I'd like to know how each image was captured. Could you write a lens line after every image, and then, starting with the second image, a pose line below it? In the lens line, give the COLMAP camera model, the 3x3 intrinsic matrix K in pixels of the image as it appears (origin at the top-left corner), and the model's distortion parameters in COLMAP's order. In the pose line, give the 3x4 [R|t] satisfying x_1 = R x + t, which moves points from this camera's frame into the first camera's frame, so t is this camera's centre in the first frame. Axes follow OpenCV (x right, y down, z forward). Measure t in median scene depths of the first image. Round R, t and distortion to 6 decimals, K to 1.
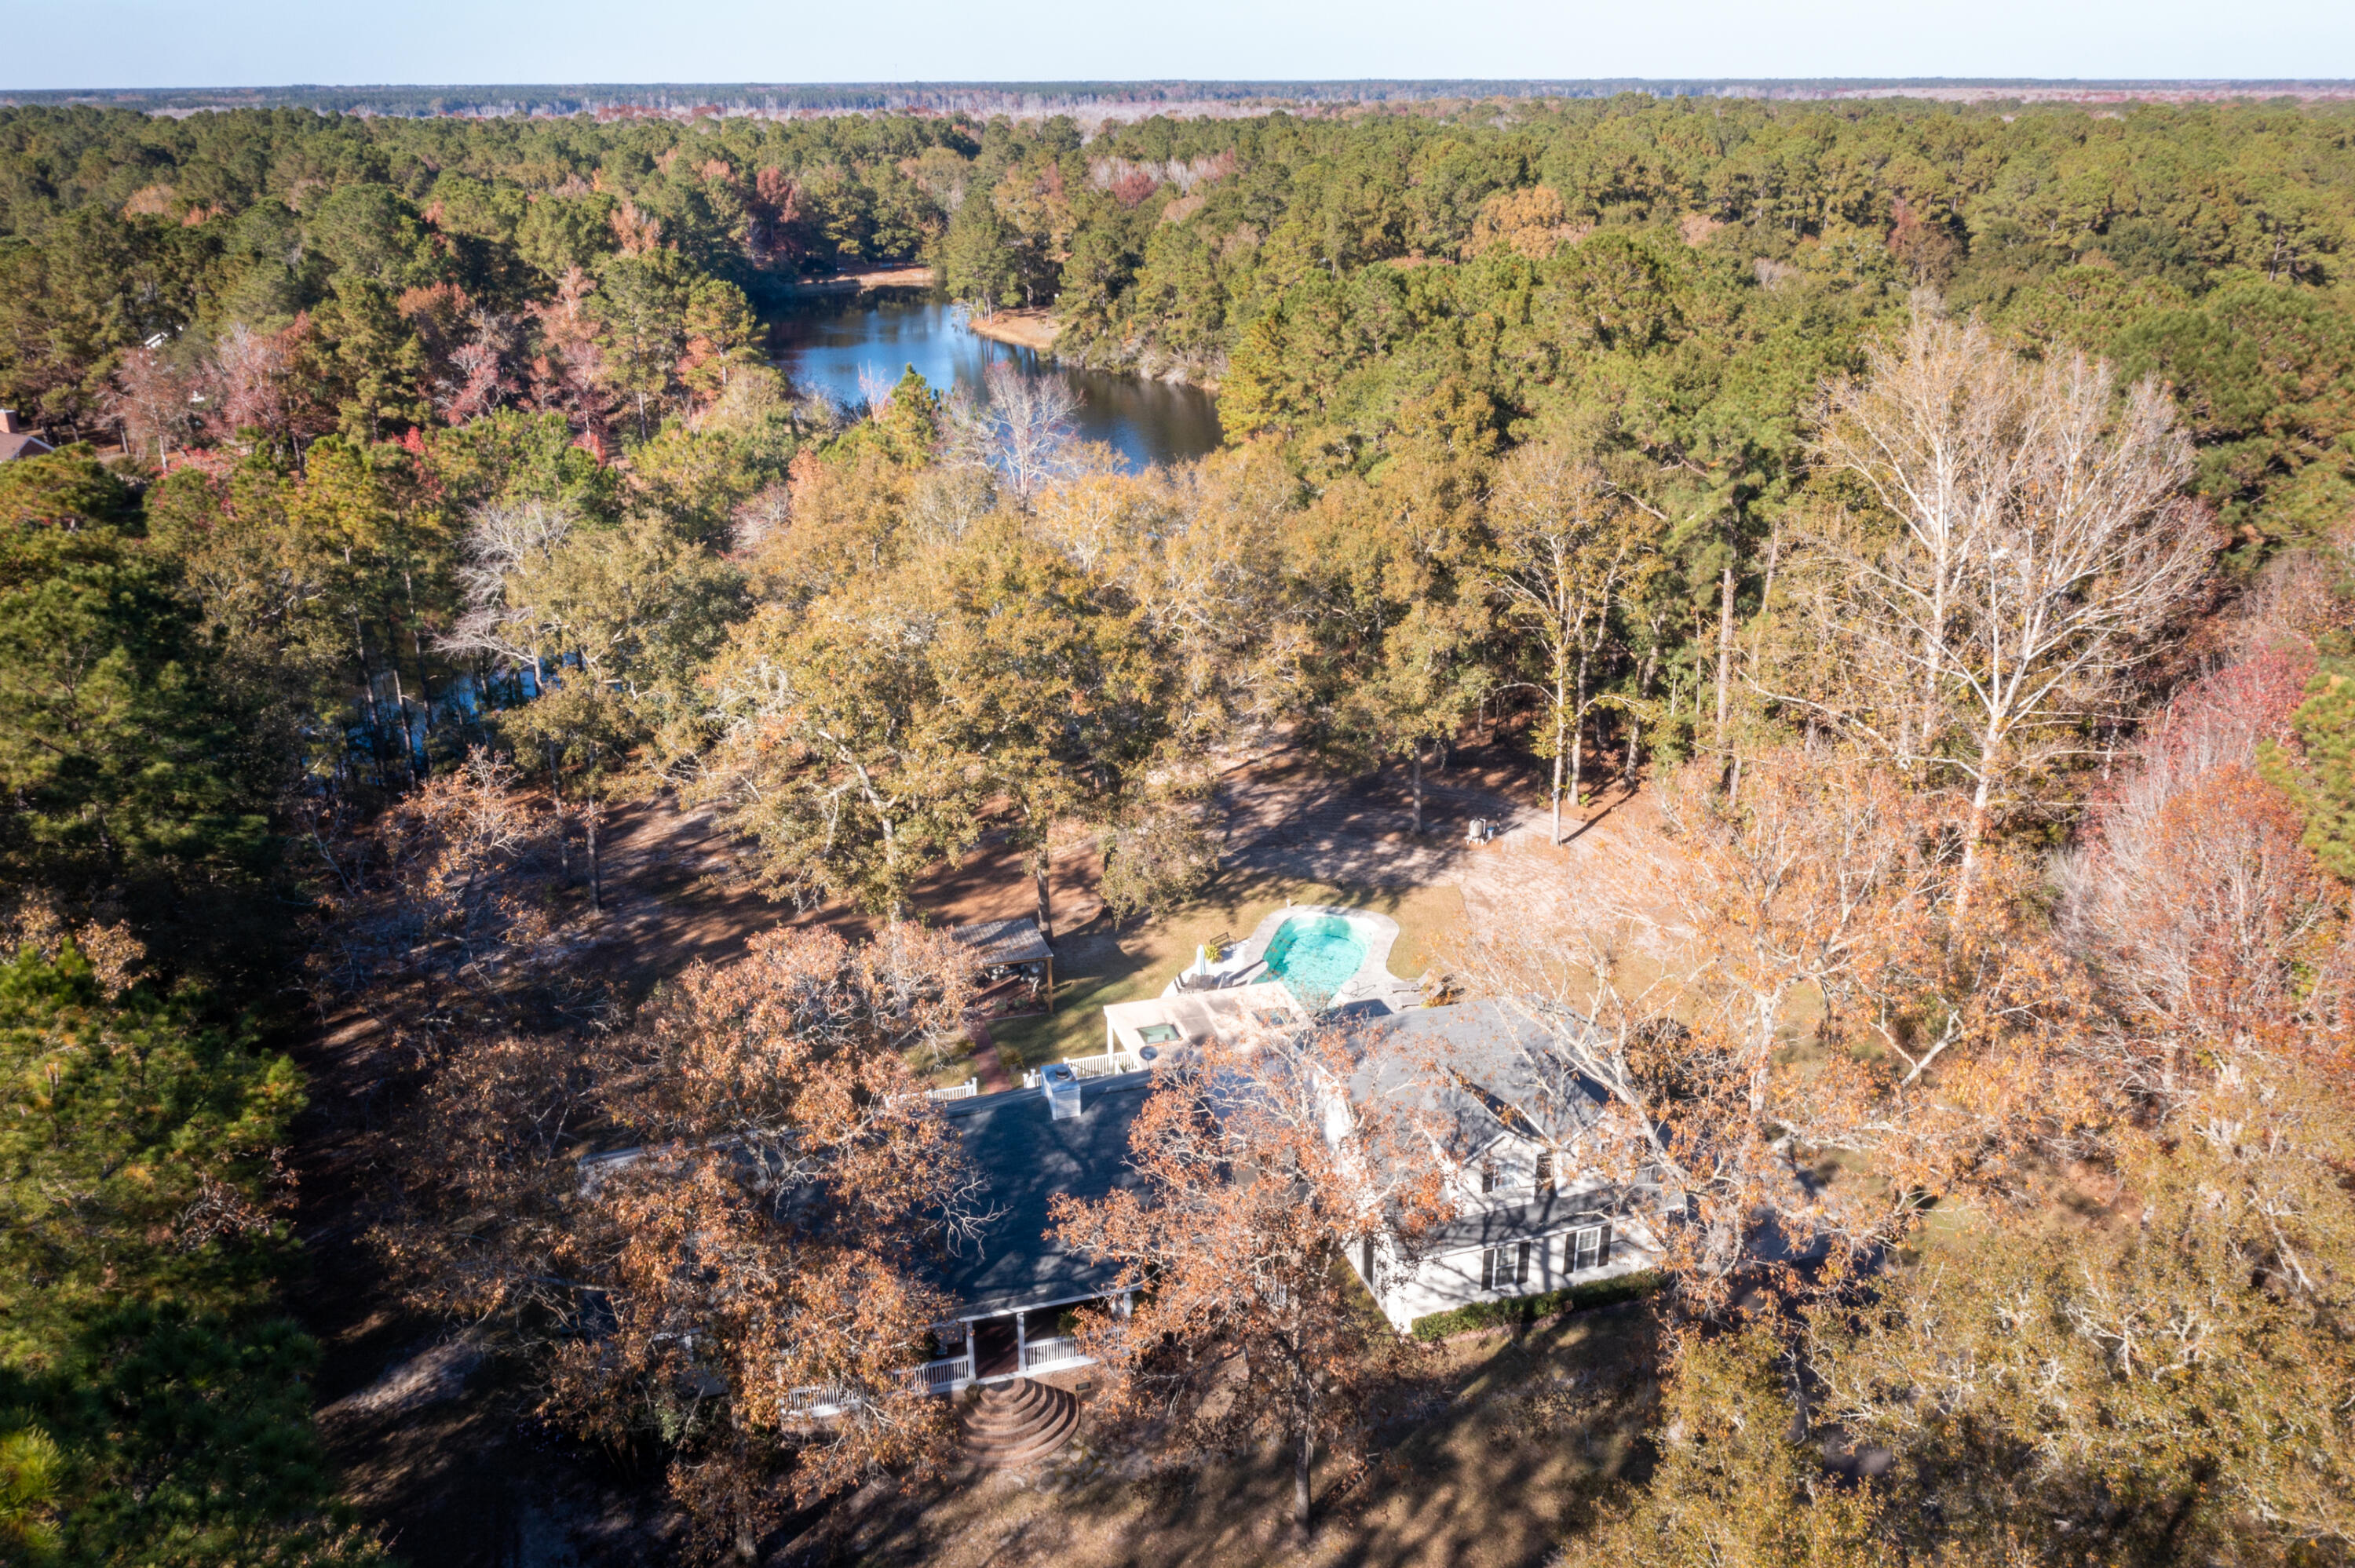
lens RADIAL K [[1856.1, 0, 1191.6], [0, 1856.1, 783.7], [0, 0, 1]] dist [-0.012587, 0.016446]
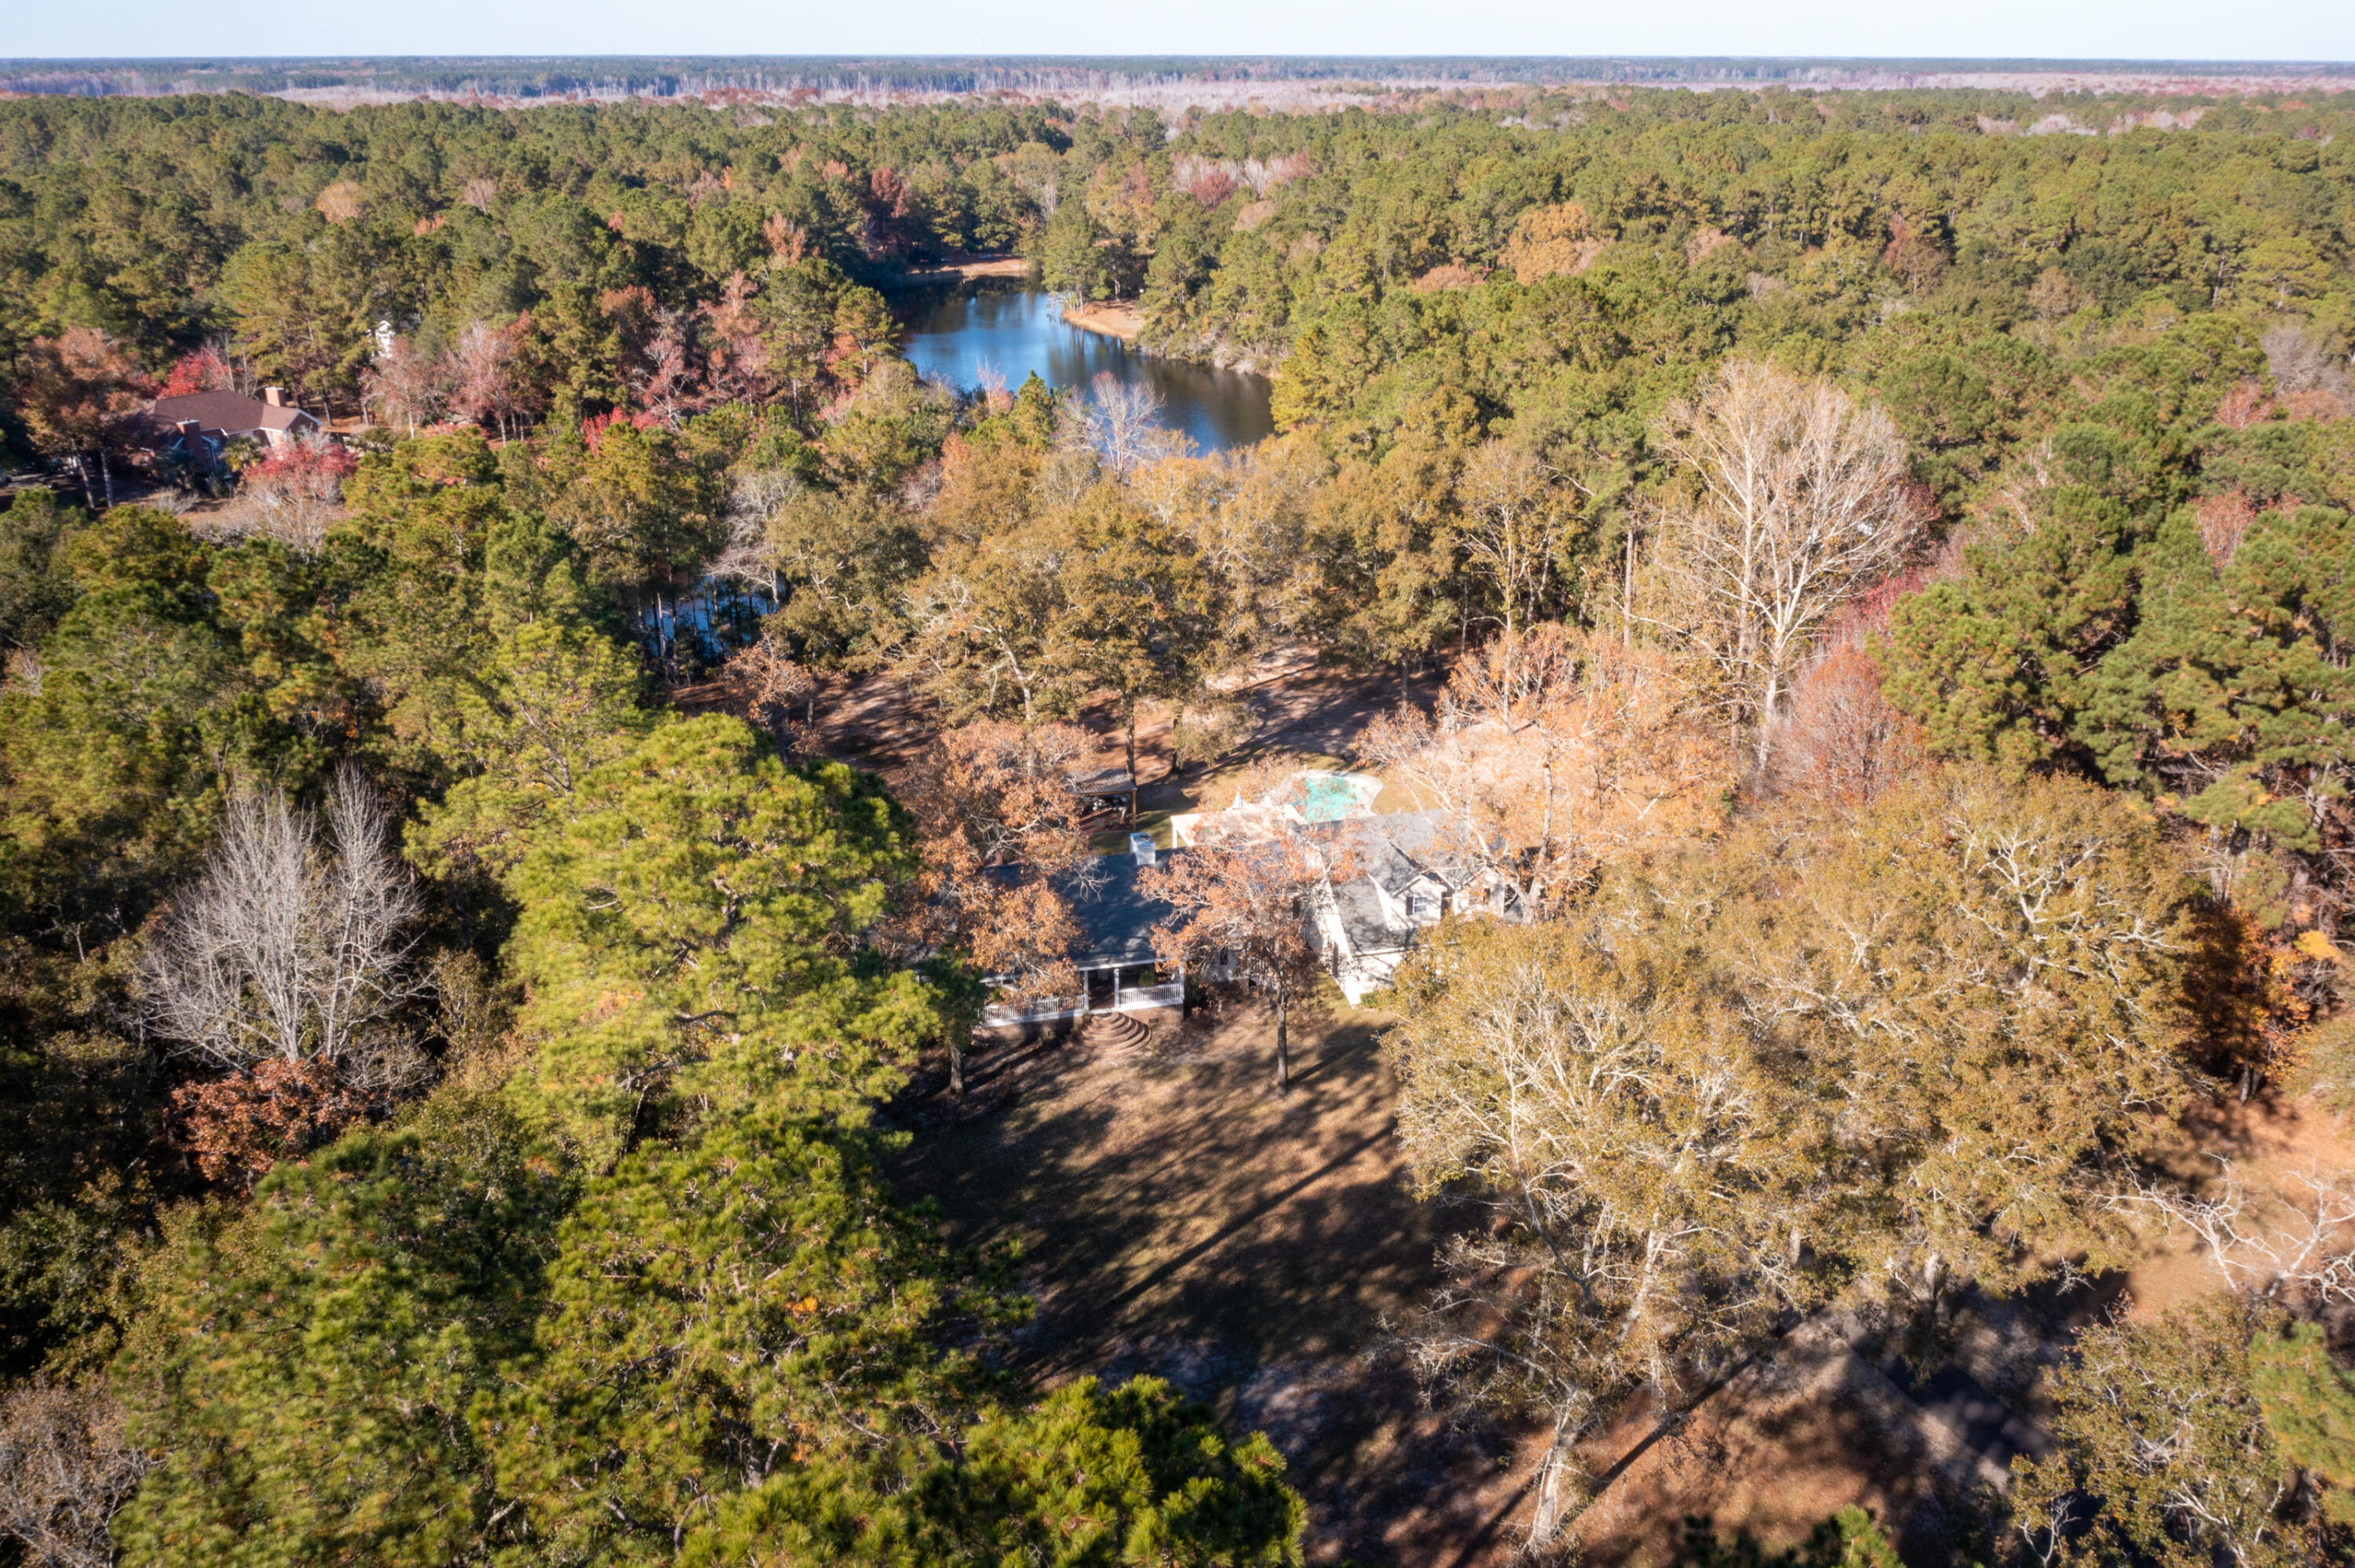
lens RADIAL K [[1856.1, 0, 1164.4], [0, 1856.1, 787.3], [0, 0, 1]] dist [-0.012587, 0.016446]
pose [[0.998390, 0.022768, -0.051950, 0.016467], [-0.021969, 0.999632, 0.015892, 0.049002], [0.052293, -0.014725, 0.998523, -0.326350]]
